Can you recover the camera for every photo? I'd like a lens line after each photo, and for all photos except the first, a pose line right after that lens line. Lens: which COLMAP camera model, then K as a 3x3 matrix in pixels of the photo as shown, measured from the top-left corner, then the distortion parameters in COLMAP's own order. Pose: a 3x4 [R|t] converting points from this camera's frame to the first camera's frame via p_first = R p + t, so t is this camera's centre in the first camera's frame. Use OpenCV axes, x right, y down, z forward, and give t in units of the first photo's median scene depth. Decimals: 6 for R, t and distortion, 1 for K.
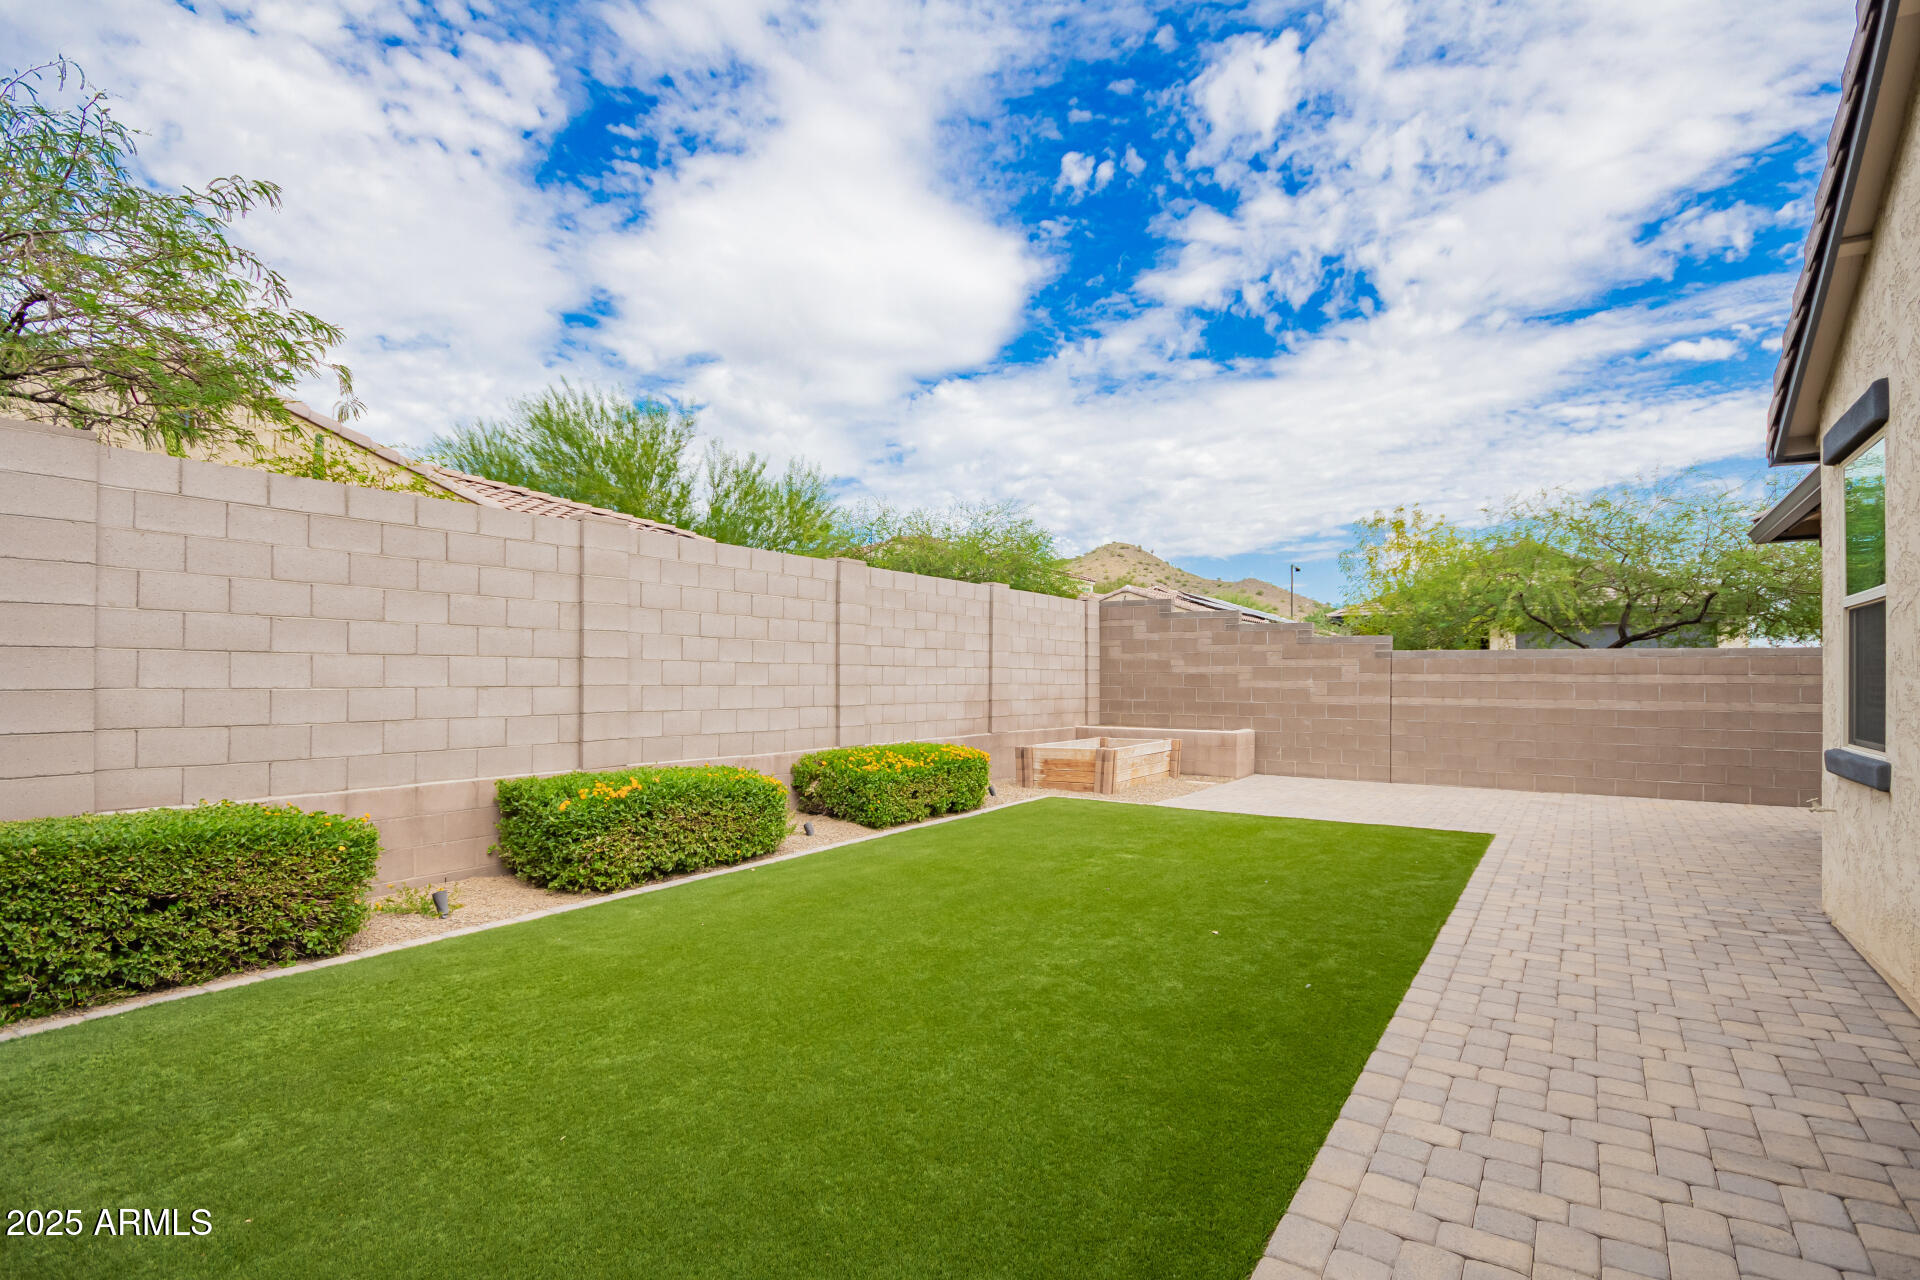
lens RADIAL K [[903.8, 0, 973.6], [0, 903.8, 672.5], [0, 0, 1]] dist [0.012636, -0.000179]
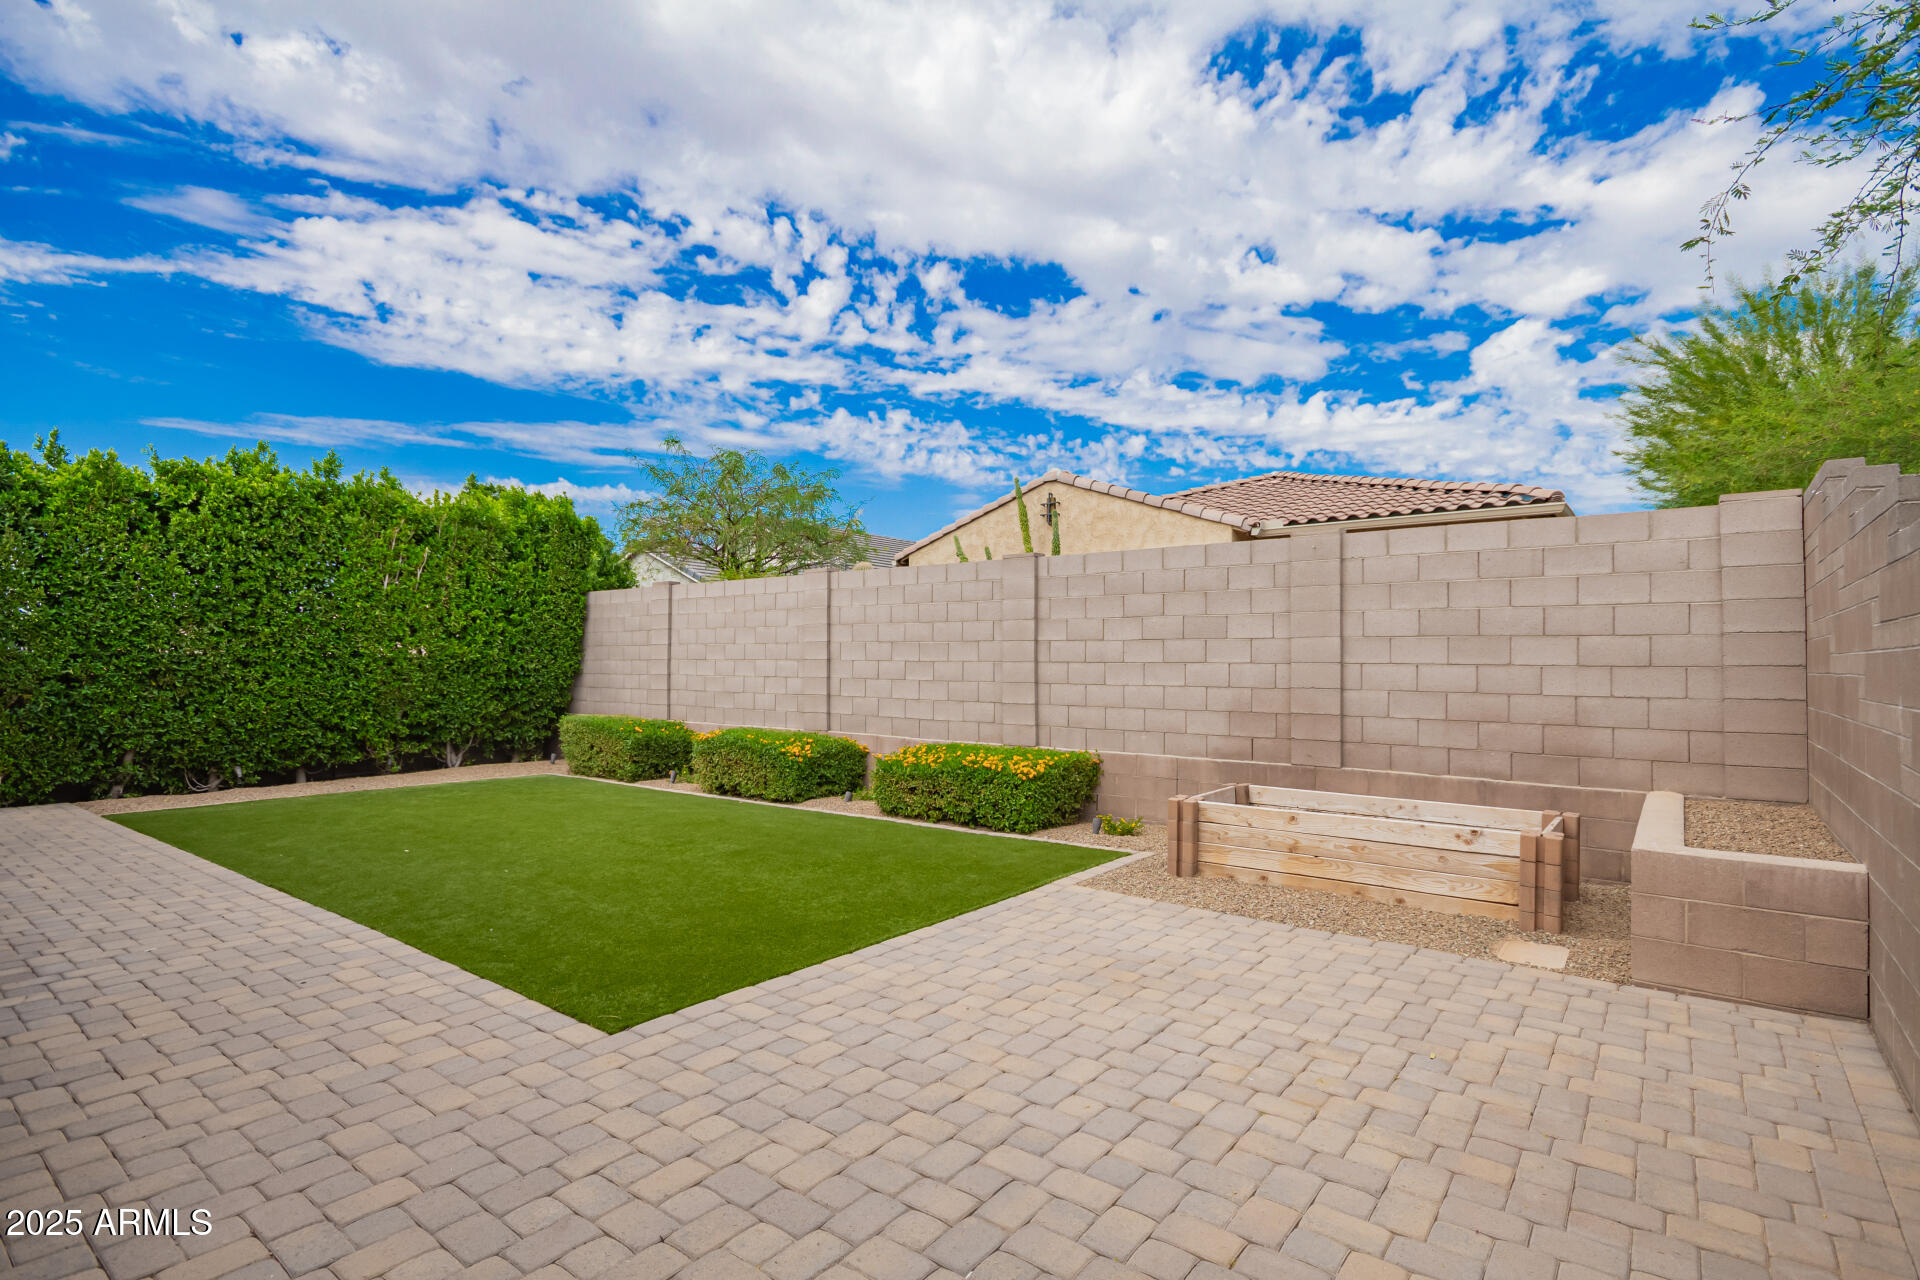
lens RADIAL K [[903.8, 0, 973.6], [0, 903.8, 672.5], [0, 0, 1]] dist [0.012636, -0.000179]
pose [[-0.047420, 0.010853, -0.998816, 0.942436], [0.001900, 0.999940, 0.010775, -0.008526], [0.998873, -0.001387, -0.047438, 1.123794]]
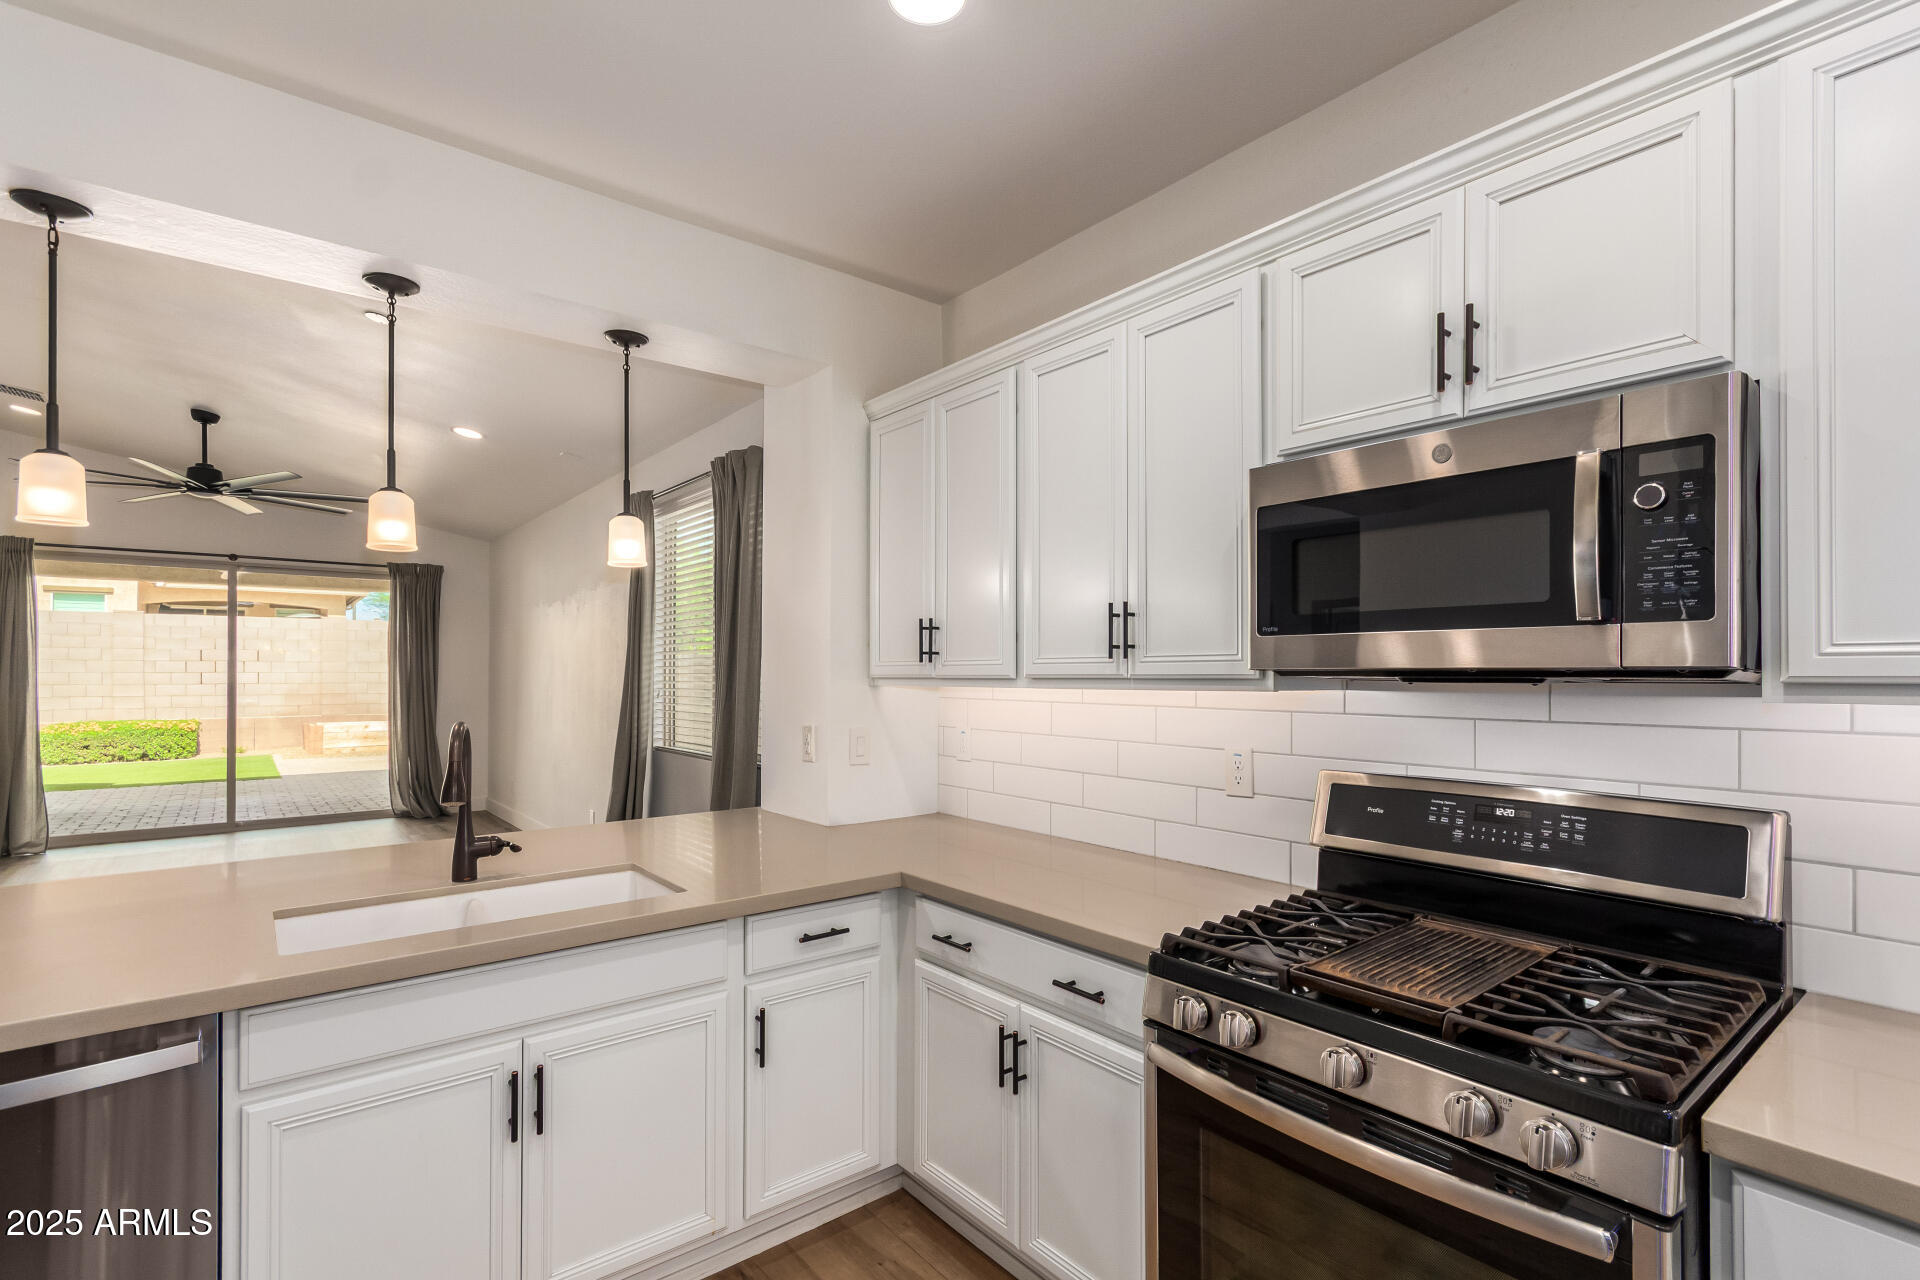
lens RADIAL K [[903.8, 0, 973.6], [0, 903.8, 672.5], [0, 0, 1]] dist [0.012636, -0.000179]
pose [[0.959401, -0.000646, -0.282044, 2.104398], [0.002914, 0.999967, 0.007621, -0.019520], [0.282030, -0.008133, 0.959371, -0.224104]]
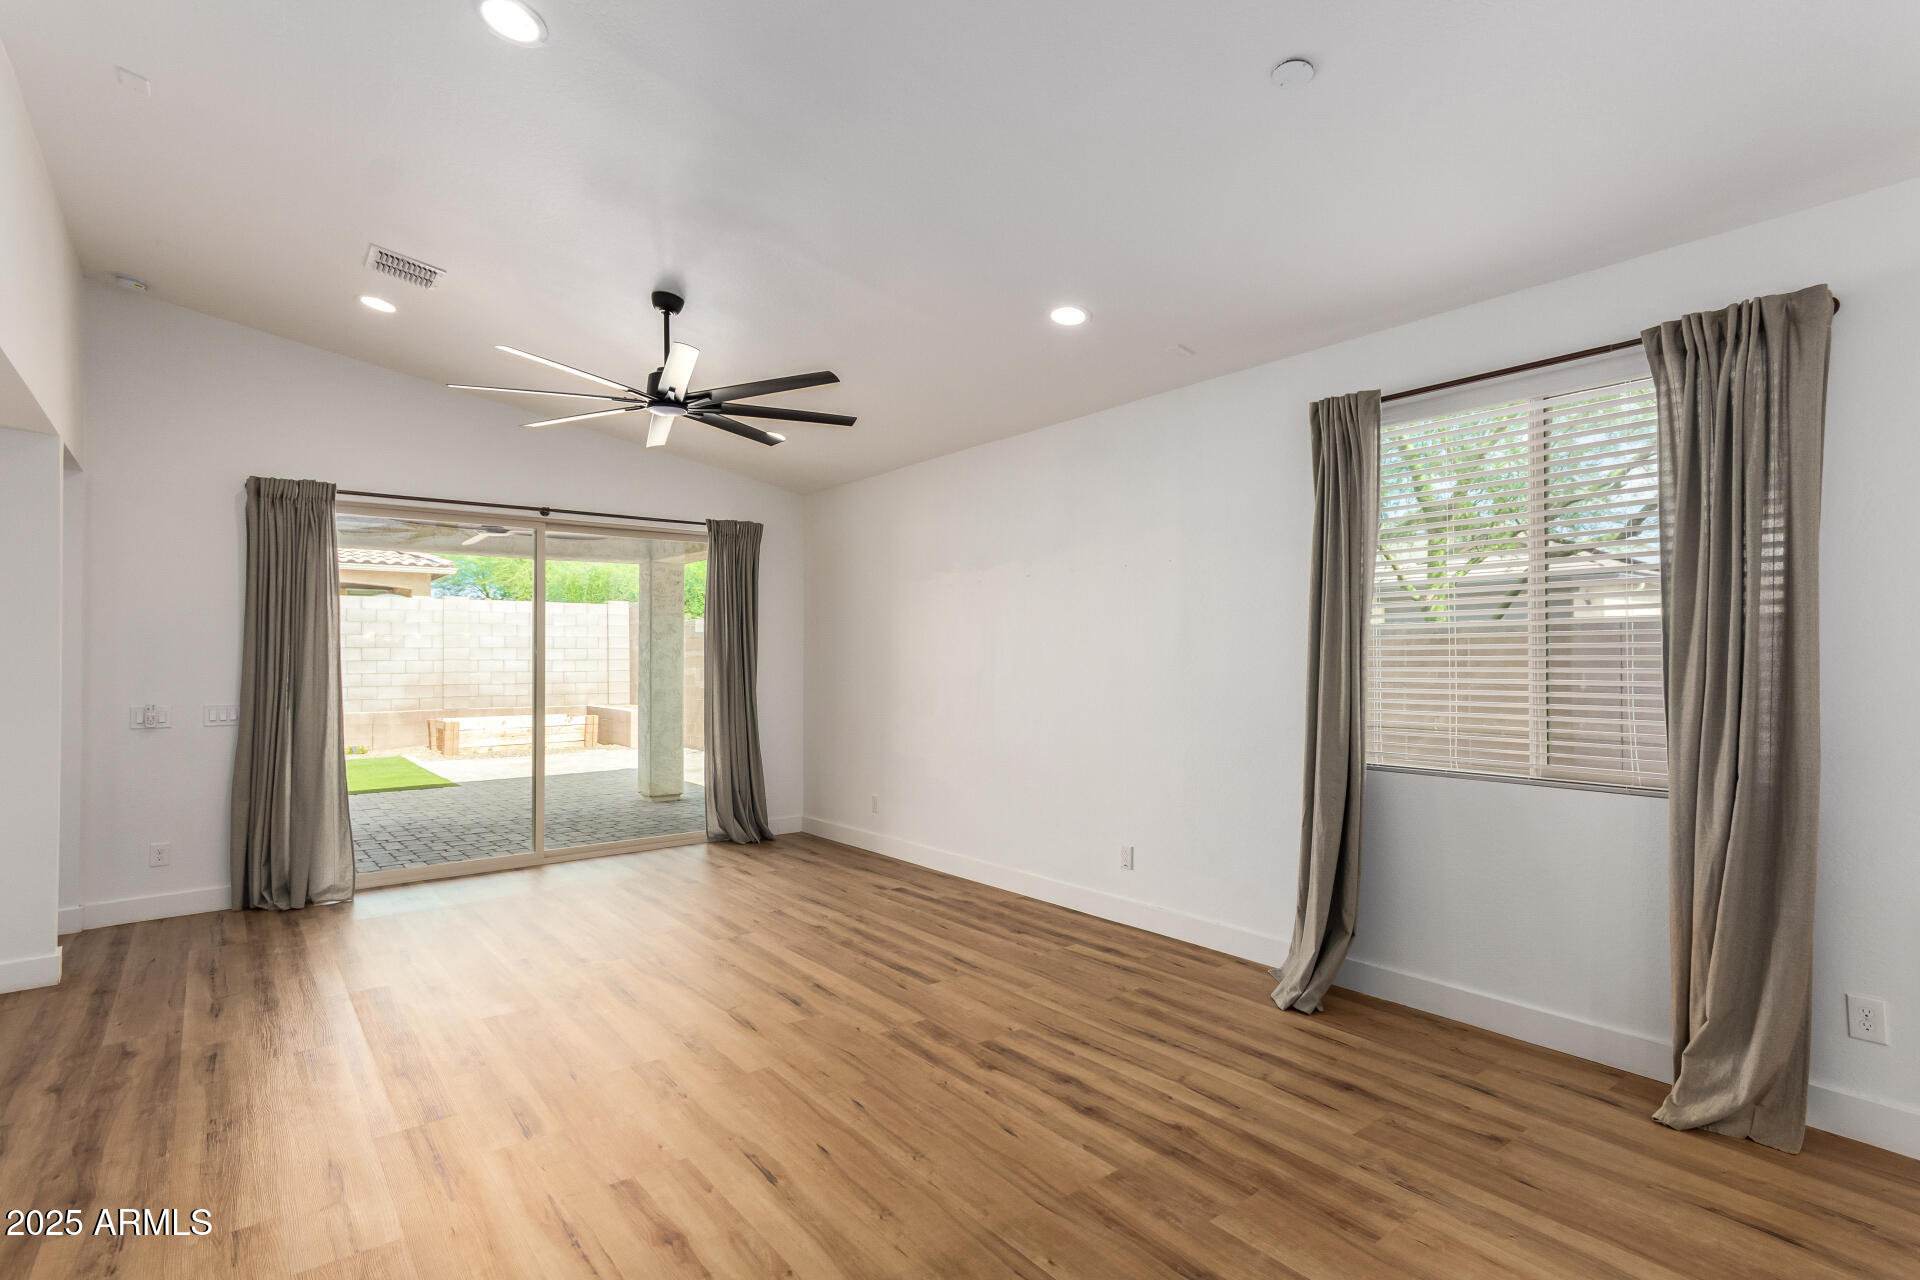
lens RADIAL K [[957.6, 0, 969.7], [0, 957.6, 642.2], [0, 0, 1]] dist [0.017897, -0.000111]
pose [[0.957487, -0.010006, -0.288304, 1.622100], [0.007972, 0.999934, -0.008225, -0.019363], [0.288368, 0.005577, 0.957503, -0.173937]]
